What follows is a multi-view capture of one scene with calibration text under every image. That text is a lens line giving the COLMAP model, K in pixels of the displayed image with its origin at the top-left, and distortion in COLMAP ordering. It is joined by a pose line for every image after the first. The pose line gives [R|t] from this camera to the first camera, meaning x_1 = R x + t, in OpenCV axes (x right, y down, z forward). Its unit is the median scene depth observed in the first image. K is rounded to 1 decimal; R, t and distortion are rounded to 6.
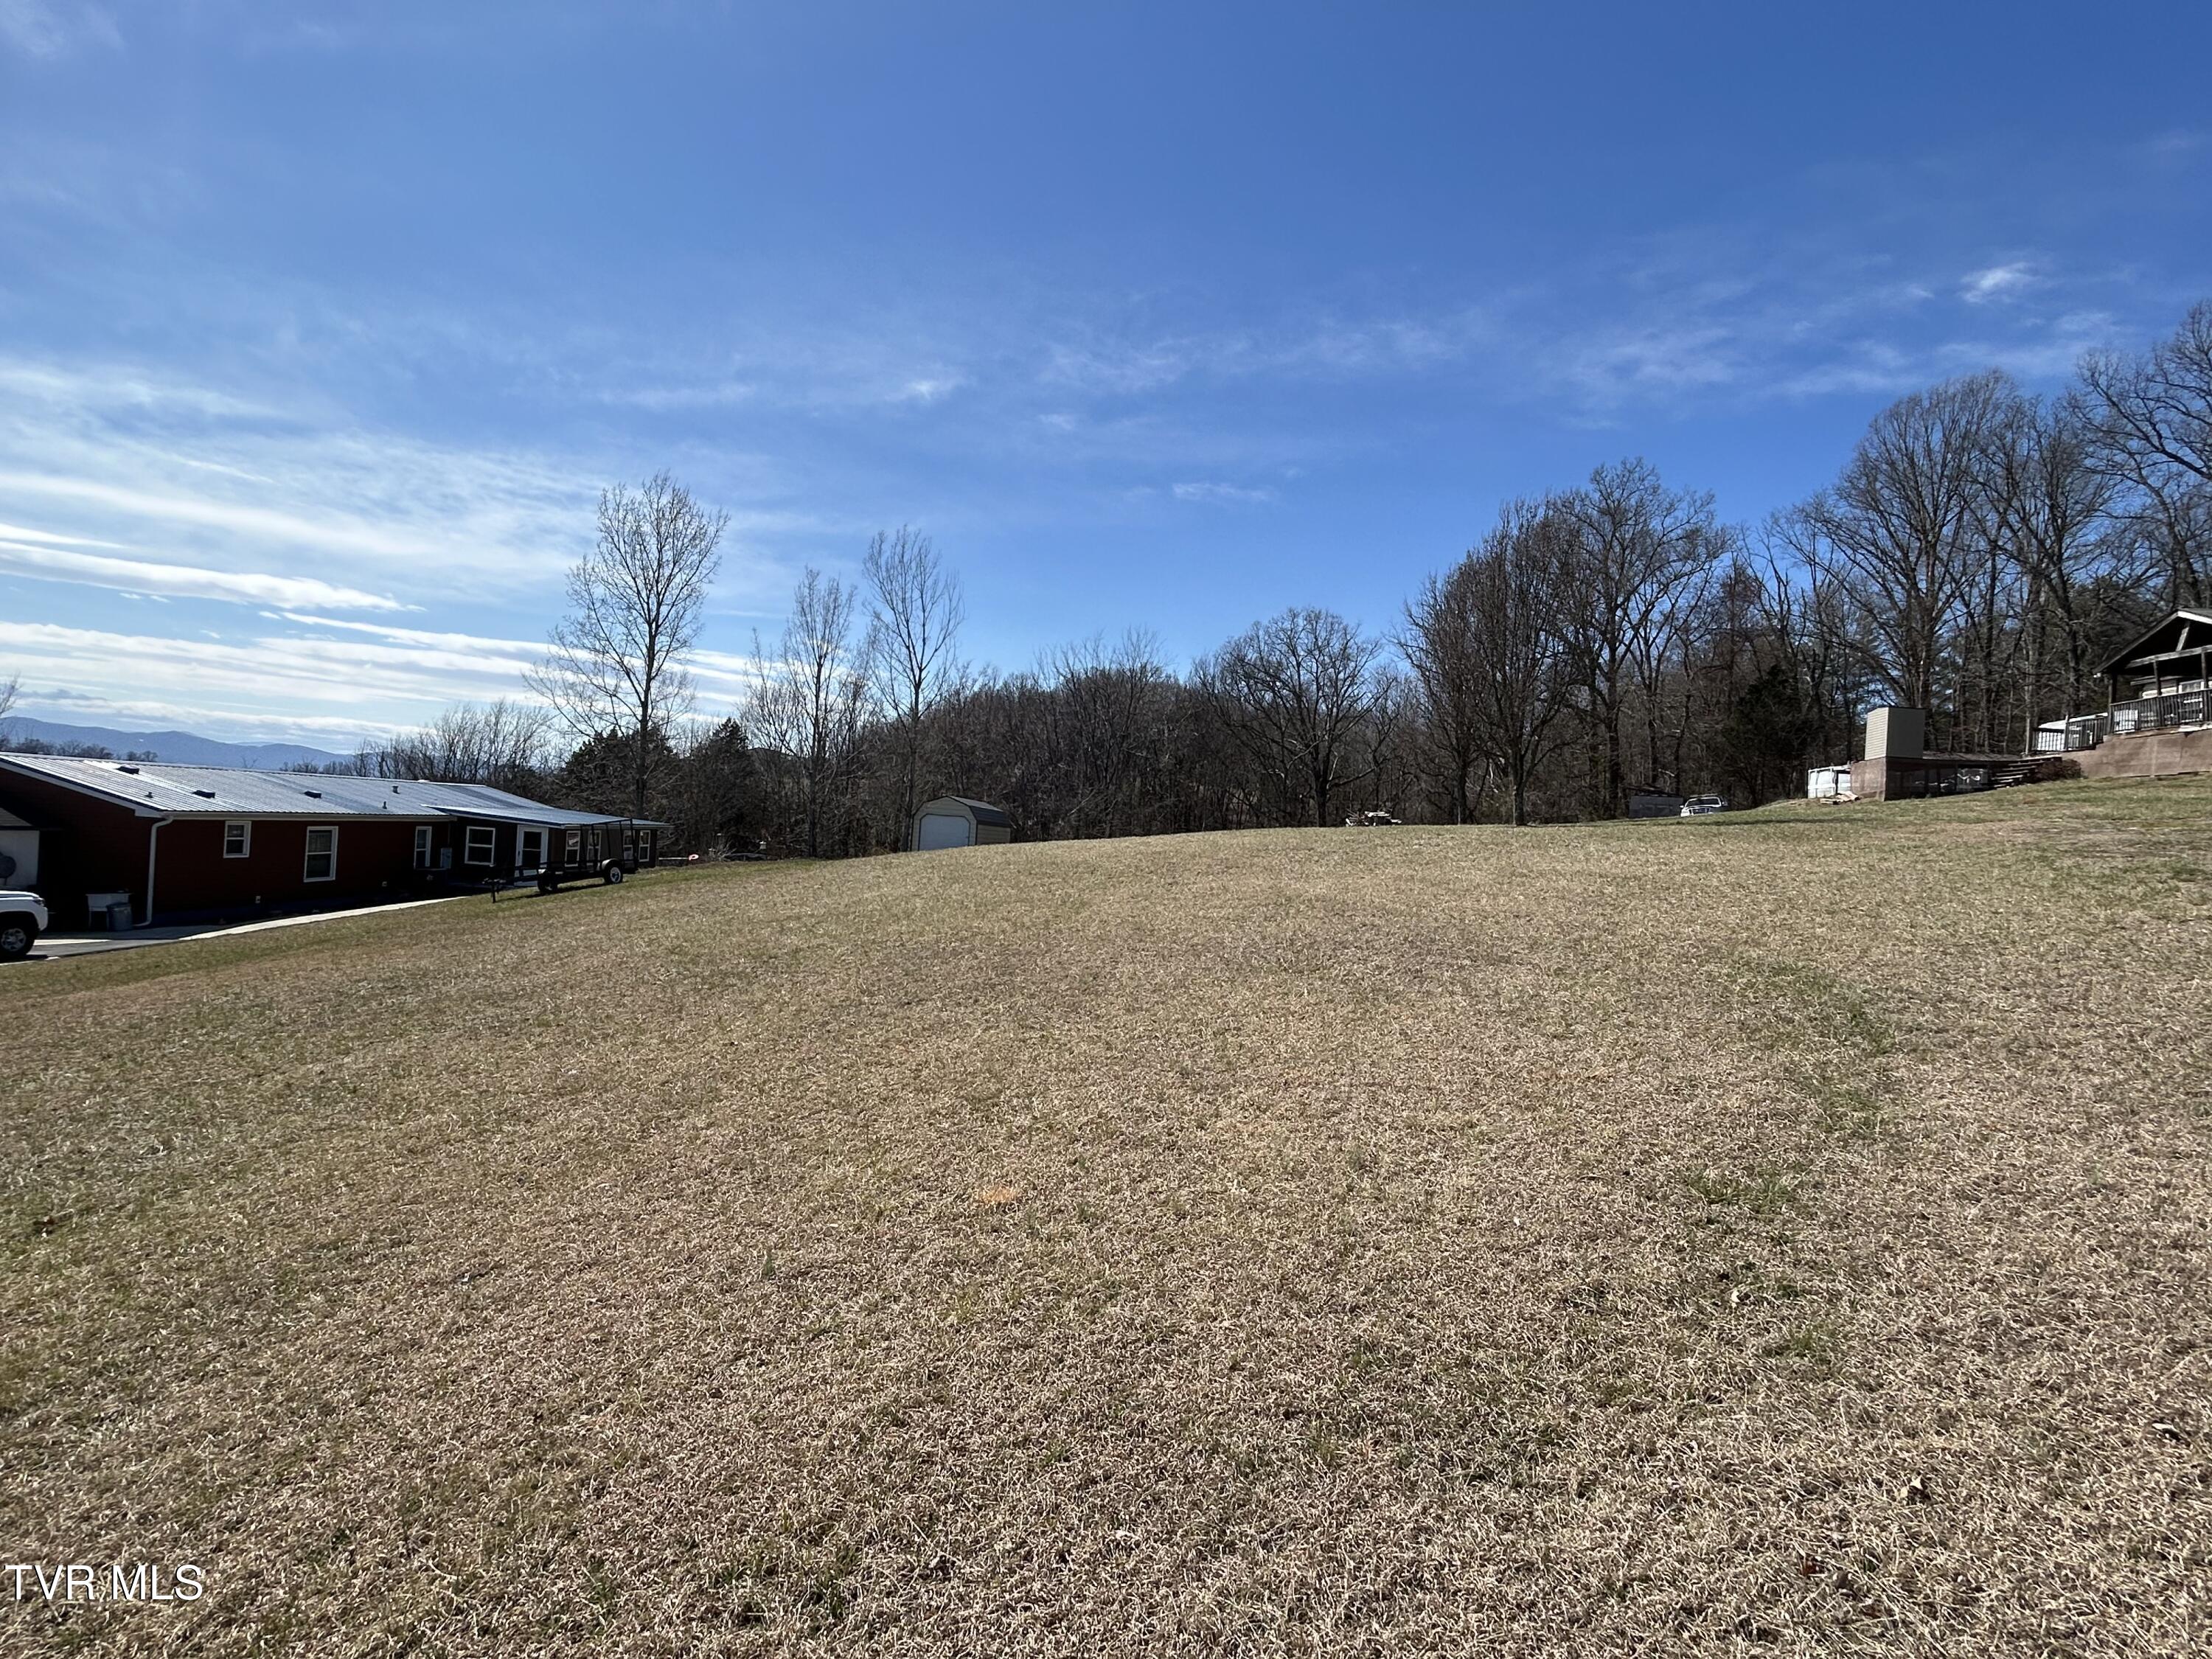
lens RADIAL K [[1027.0, 0, 1099.7], [0, 1027.0, 867.7], [0, 0, 1]] dist [0.015585, -0.000969]
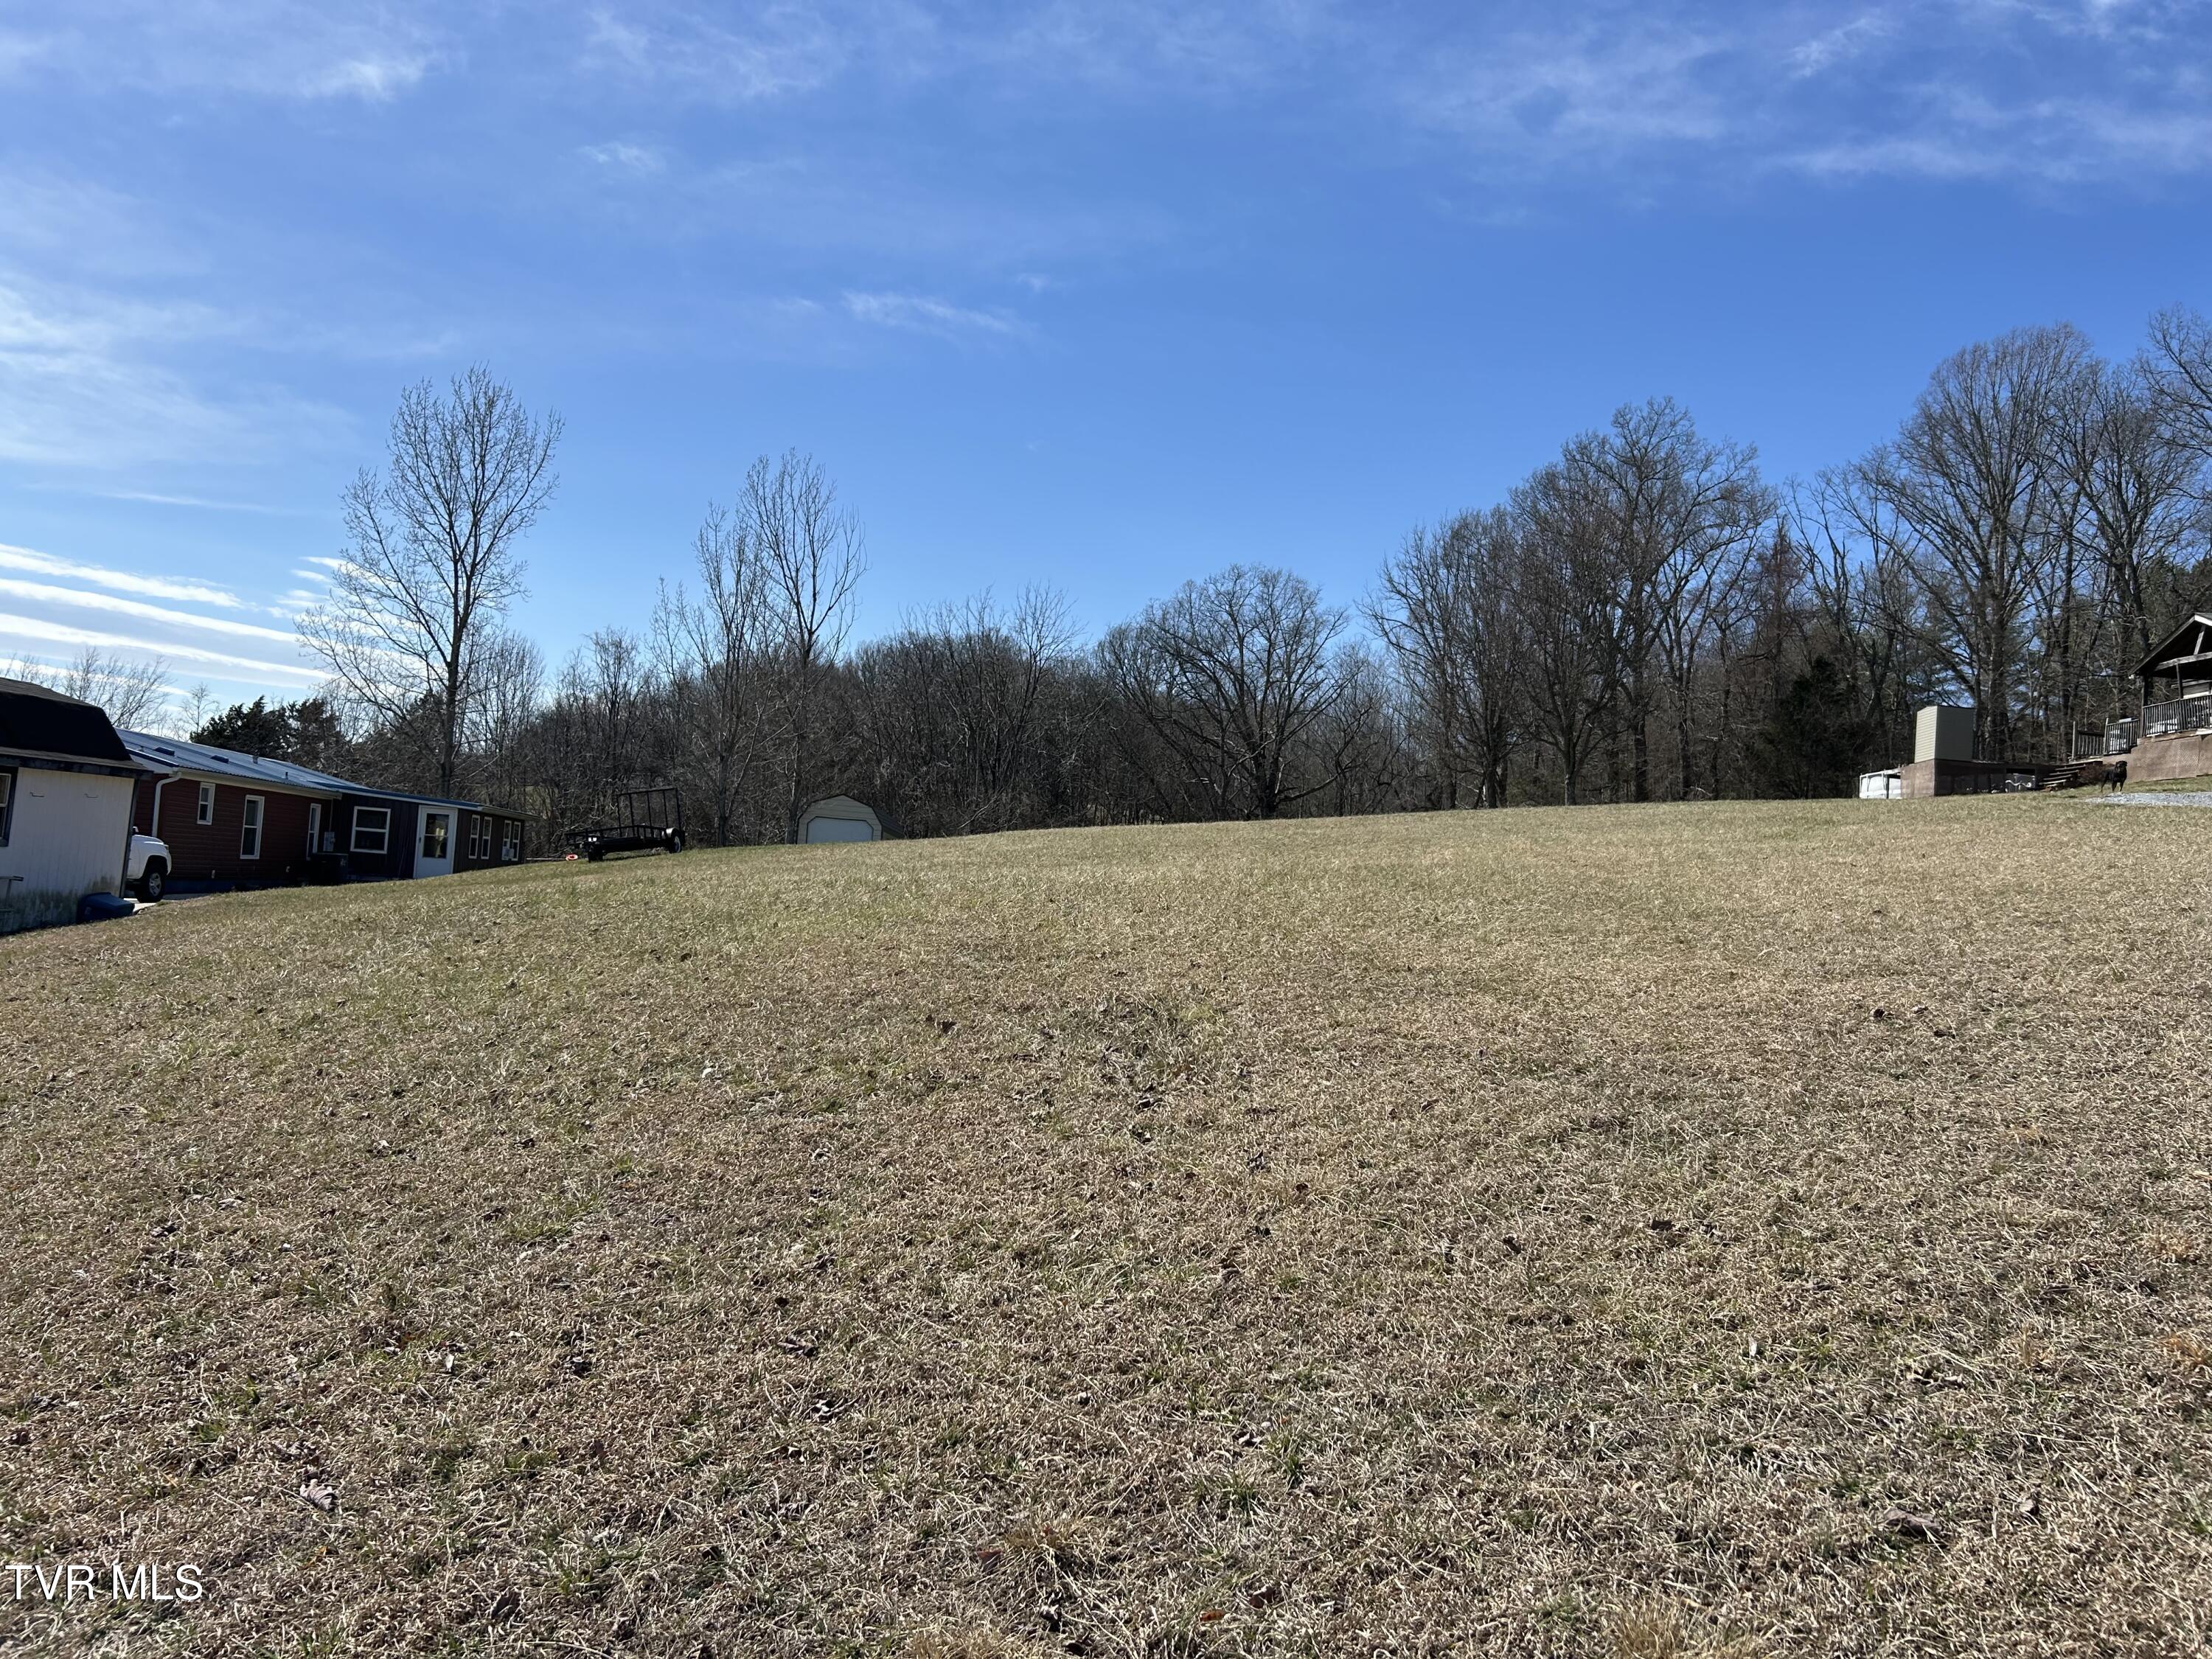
lens RADIAL K [[1663.4, 0, 1011.0], [0, 1663.4, 910.7], [0, 0, 1]] dist [0.028803, 0.000670]
pose [[0.992949, 0.010407, 0.118084, -0.128215], [-0.007150, 0.999583, -0.027971, 0.040973], [-0.118326, 0.026929, 0.992610, -0.209160]]
